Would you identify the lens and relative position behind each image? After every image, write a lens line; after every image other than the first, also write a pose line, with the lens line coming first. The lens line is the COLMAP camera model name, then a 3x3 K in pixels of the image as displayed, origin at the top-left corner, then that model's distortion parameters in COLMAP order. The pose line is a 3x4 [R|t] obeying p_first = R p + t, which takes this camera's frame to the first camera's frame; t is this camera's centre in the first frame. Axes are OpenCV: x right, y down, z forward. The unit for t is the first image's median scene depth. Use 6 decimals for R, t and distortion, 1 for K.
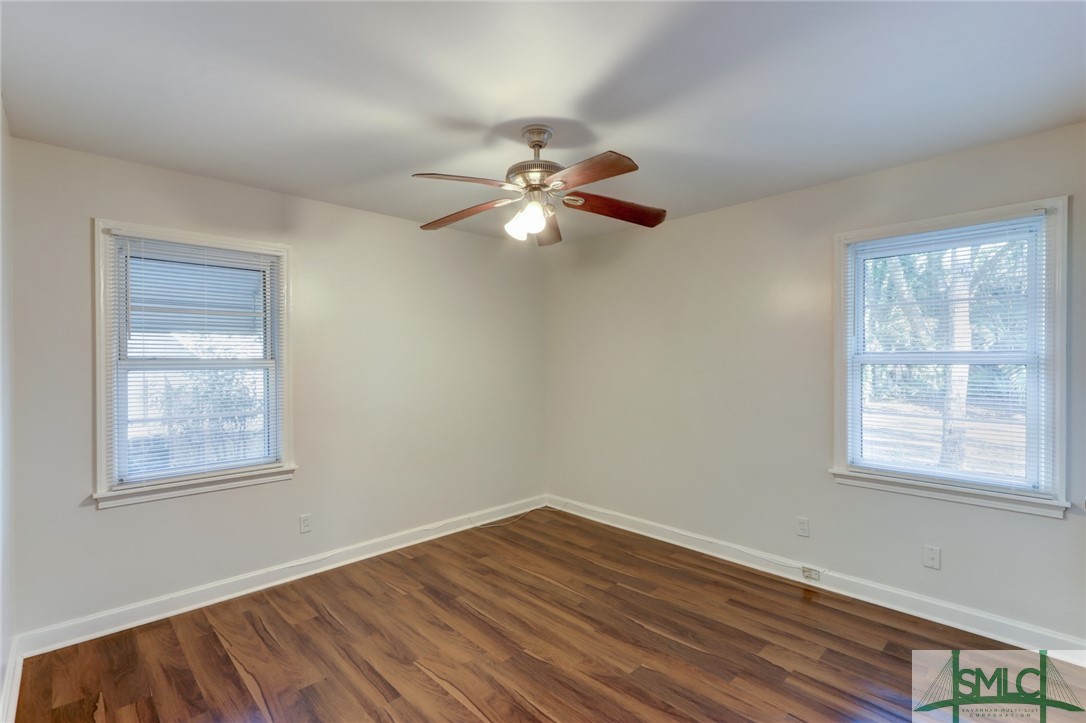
lens RADIAL K [[494.2, 0, 543.0], [0, 494.2, 361.5], [0, 0, 1]] dist [-0.002027, -0.000090]
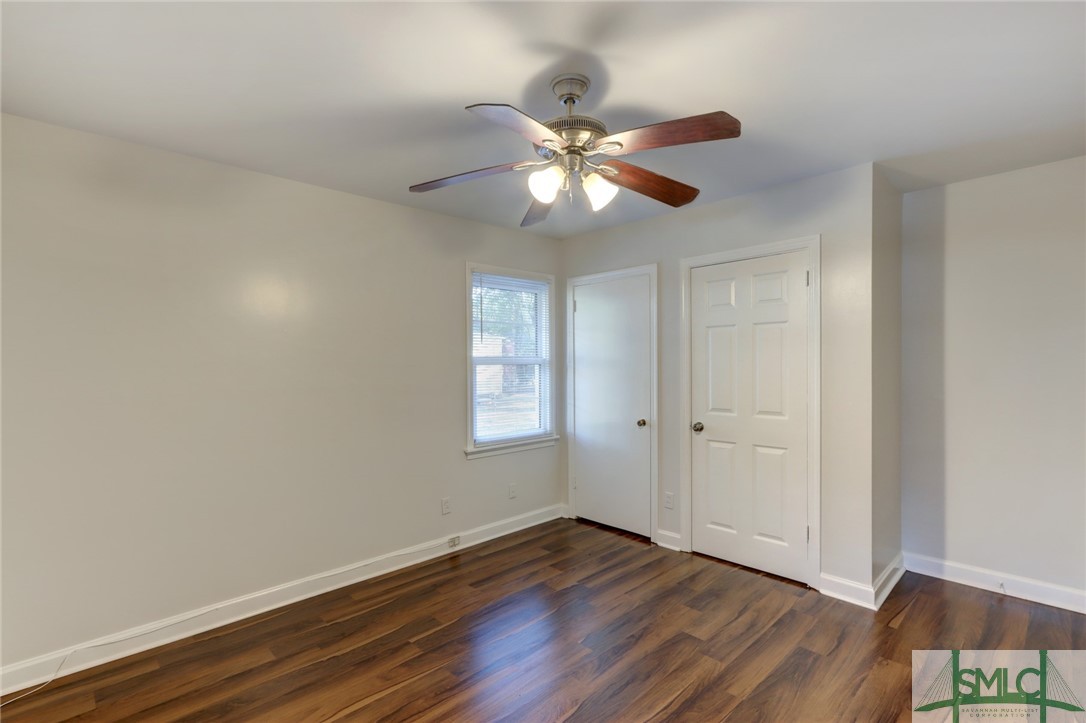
lens RADIAL K [[484.5, 0, 543.0], [0, 484.5, 361.5], [0, 0, 1]] dist [0.002433, 0.000319]
pose [[0.012879, 0.013277, 0.999829, -0.647529], [0.013303, 0.999821, -0.013448, 0.017652], [-0.999829, 0.013474, 0.012700, 0.801321]]
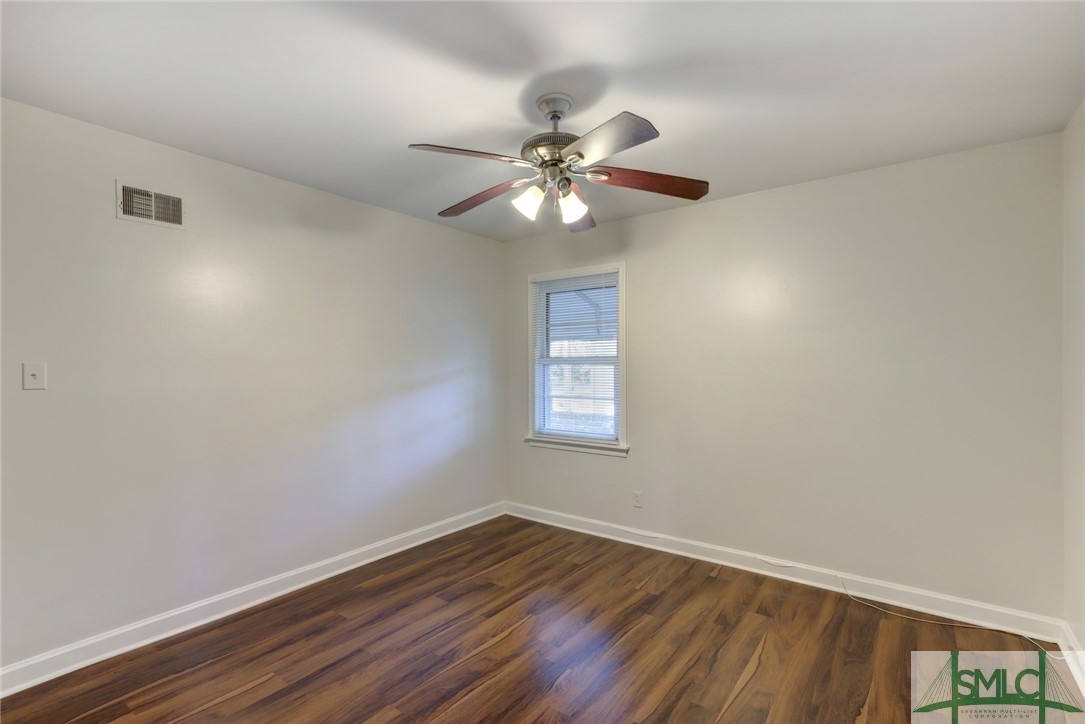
lens RADIAL K [[500.1, 0, 542.5], [0, 500.1, 362.0], [0, 0, 1]] dist [0.009015, 0.000297]
pose [[0.164522, 0.001973, -0.986371, 0.705904], [-0.000901, 0.999998, 0.001850, -0.002791], [0.986373, 0.000584, 0.164523, 0.623522]]
